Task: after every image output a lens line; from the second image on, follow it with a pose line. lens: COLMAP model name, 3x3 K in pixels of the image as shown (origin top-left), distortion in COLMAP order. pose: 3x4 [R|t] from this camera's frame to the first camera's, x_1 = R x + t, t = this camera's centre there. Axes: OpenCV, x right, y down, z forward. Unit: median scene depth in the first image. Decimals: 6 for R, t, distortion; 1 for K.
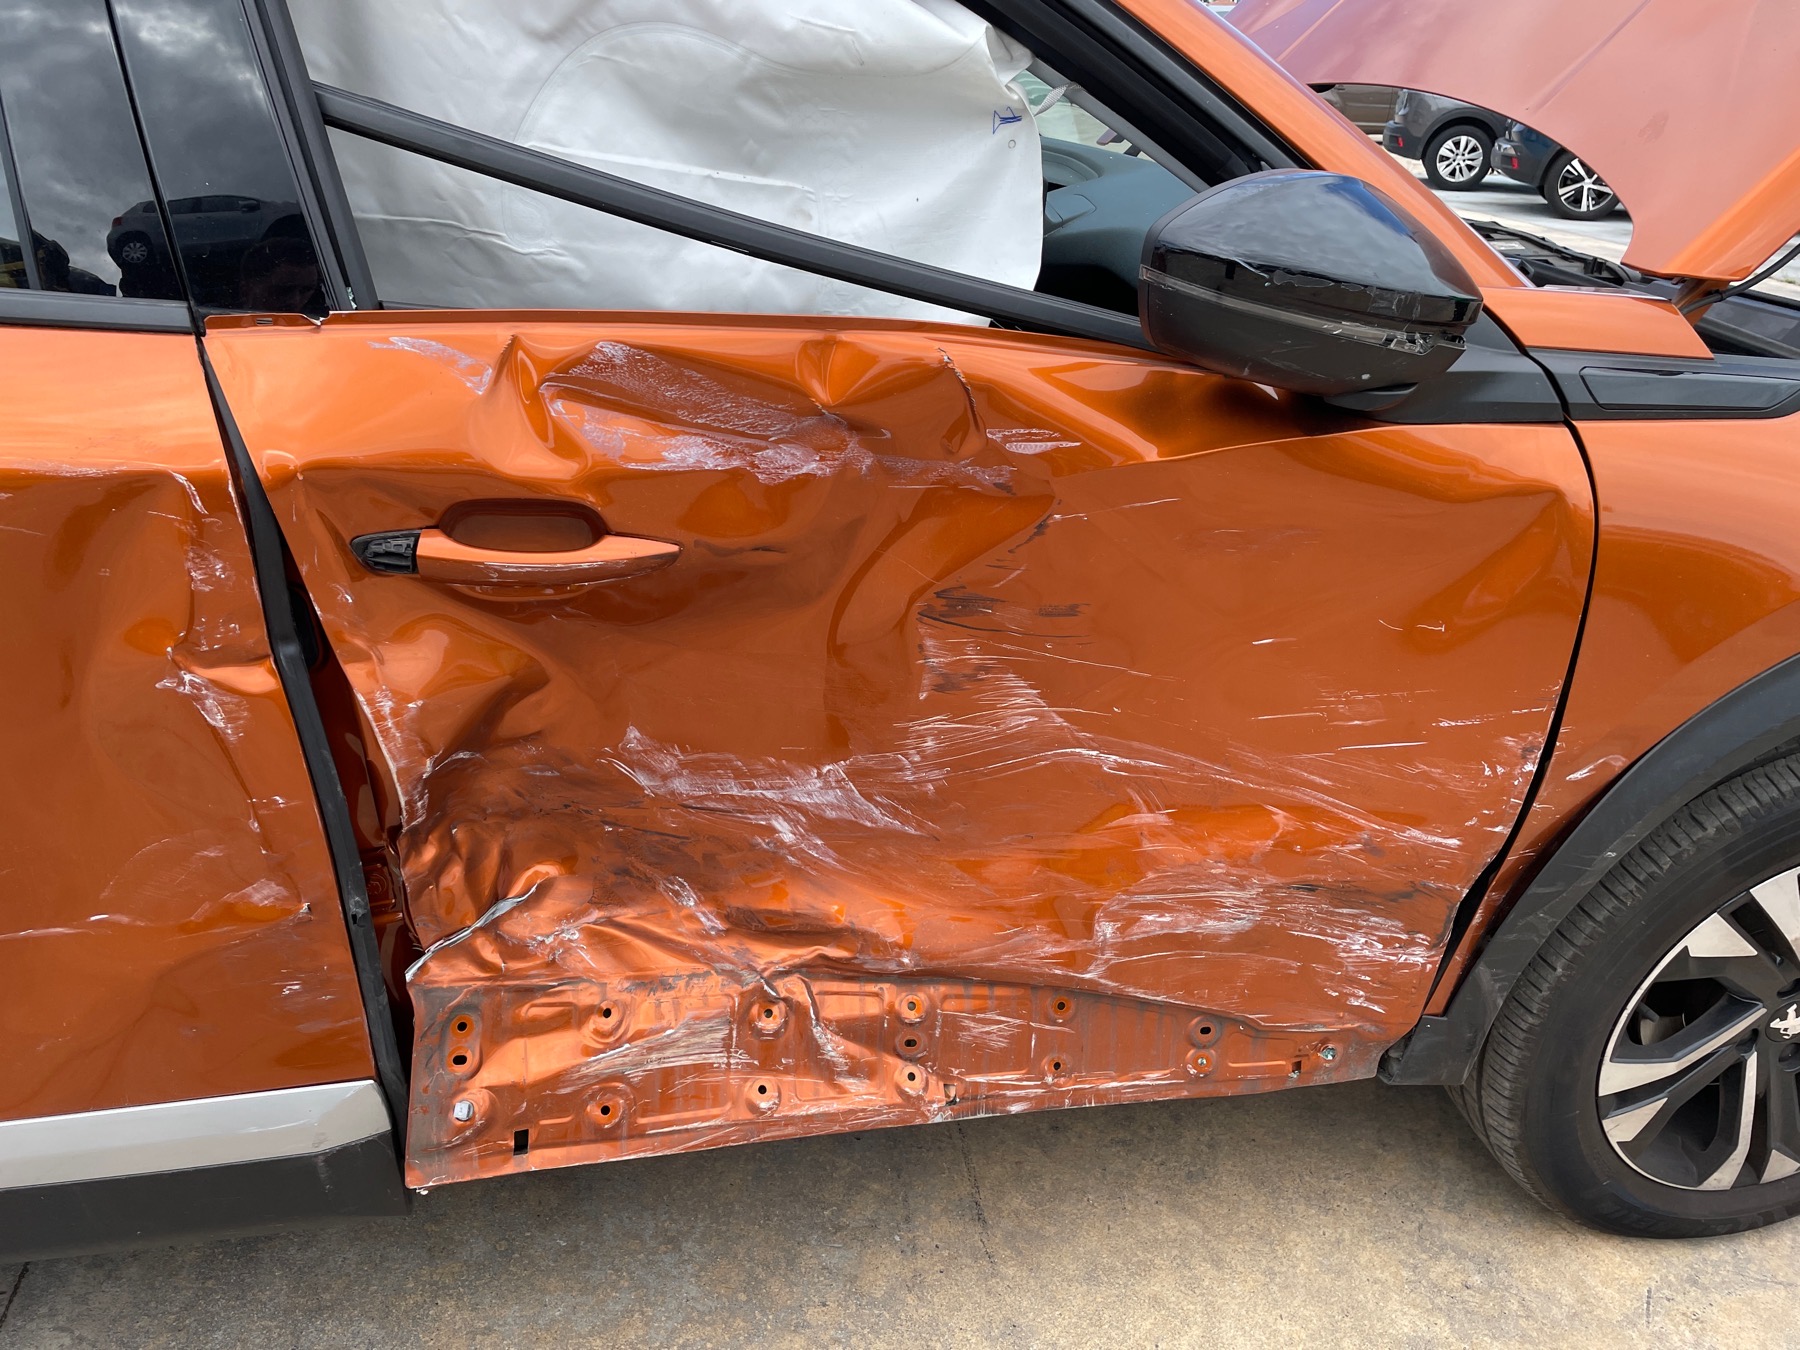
lens RADIAL K [[1352.6, 0, 890.9], [0, 1352.6, 687.7], [0, 0, 1]] dist [0.058343, -0.061925]
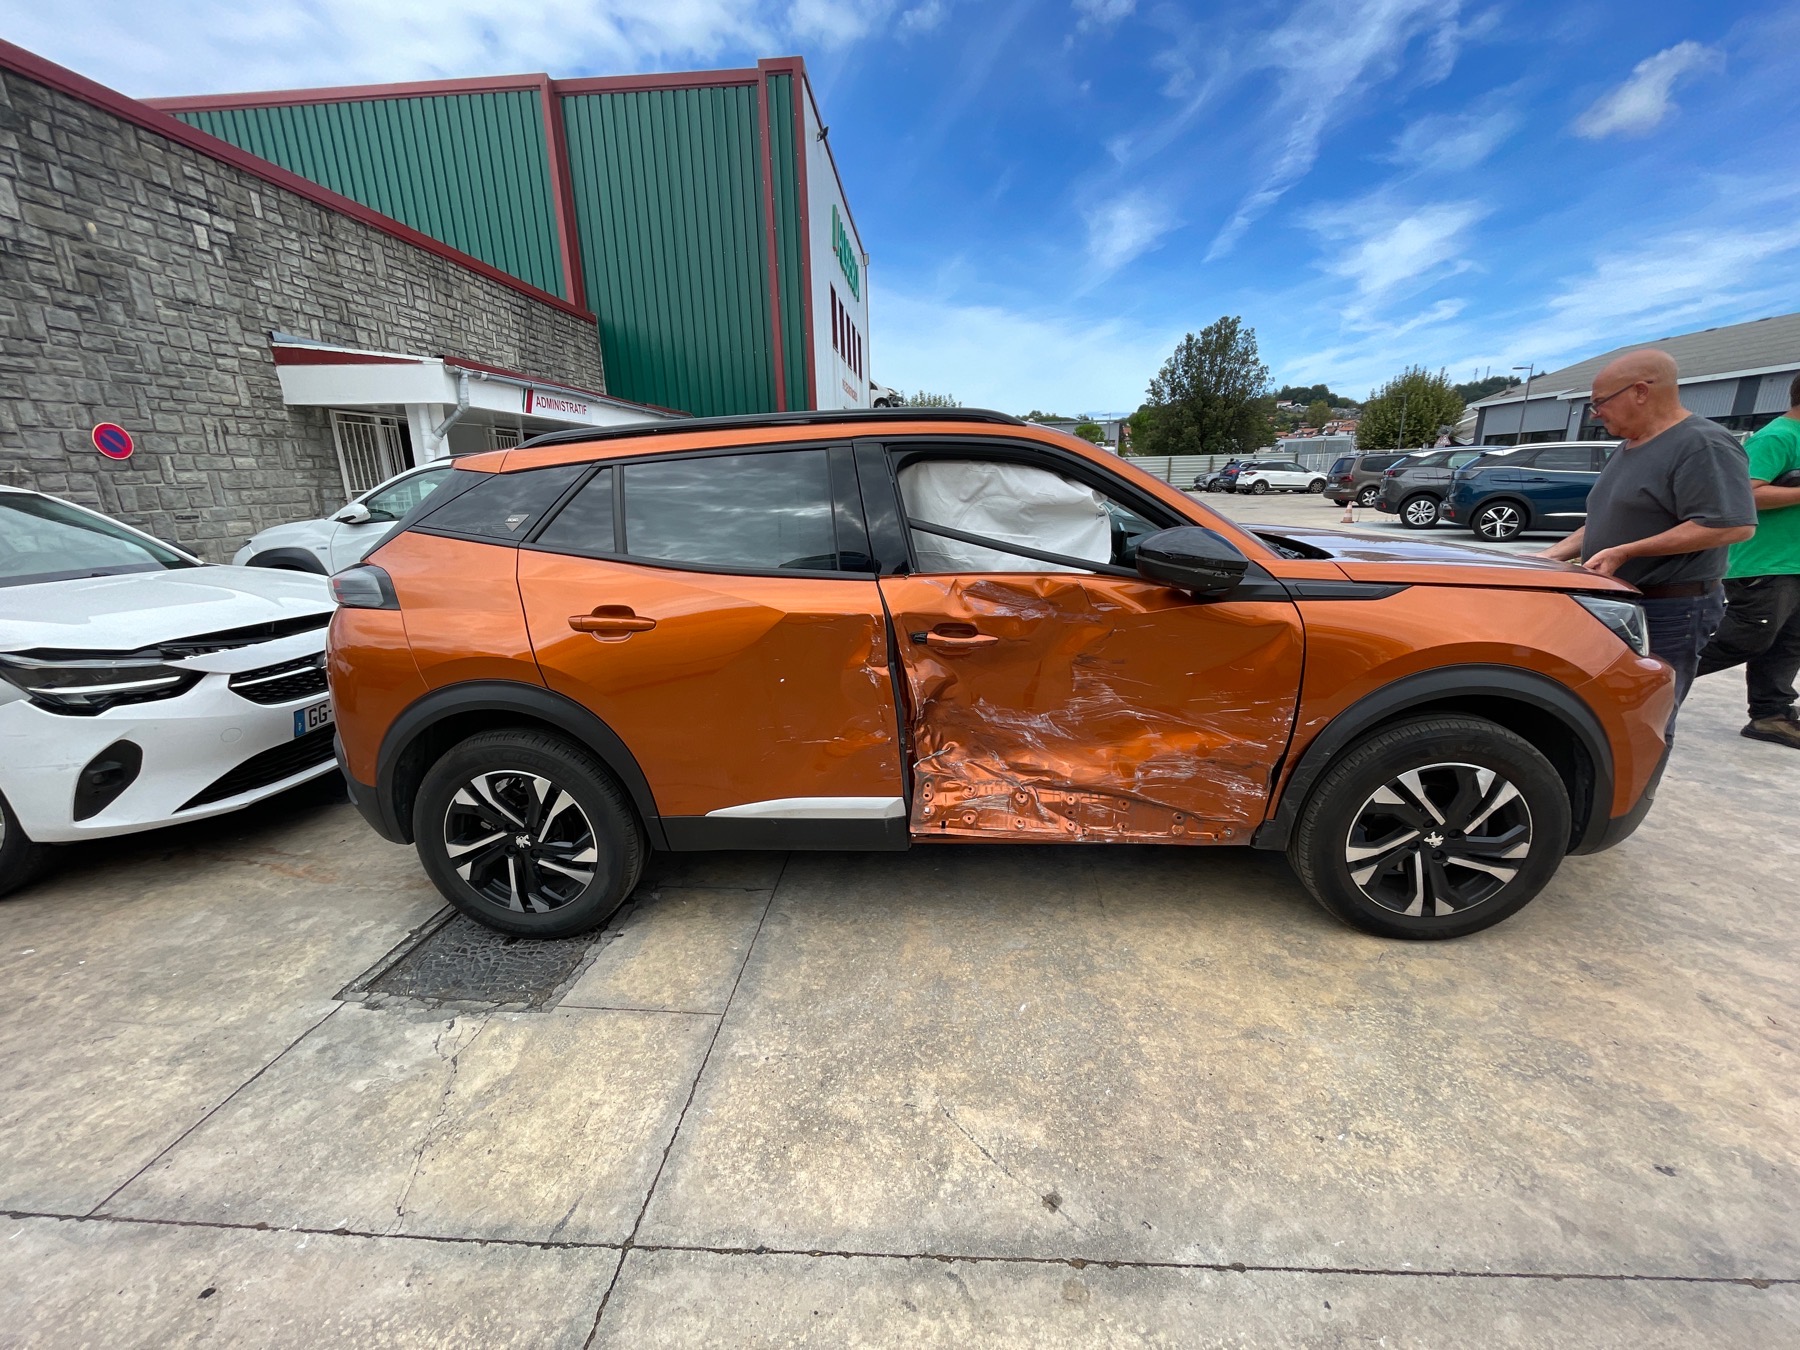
lens RADIAL K [[720.0, 0, 902.5], [0, 720.0, 672.3], [0, 0, 1]] dist [-0.000713, 0.000280]
pose [[0.964452, 0.005971, -0.264191, 0.080348], [-0.052055, 0.984449, -0.167781, 0.263026], [0.259080, 0.175570, 0.949765, -0.683514]]
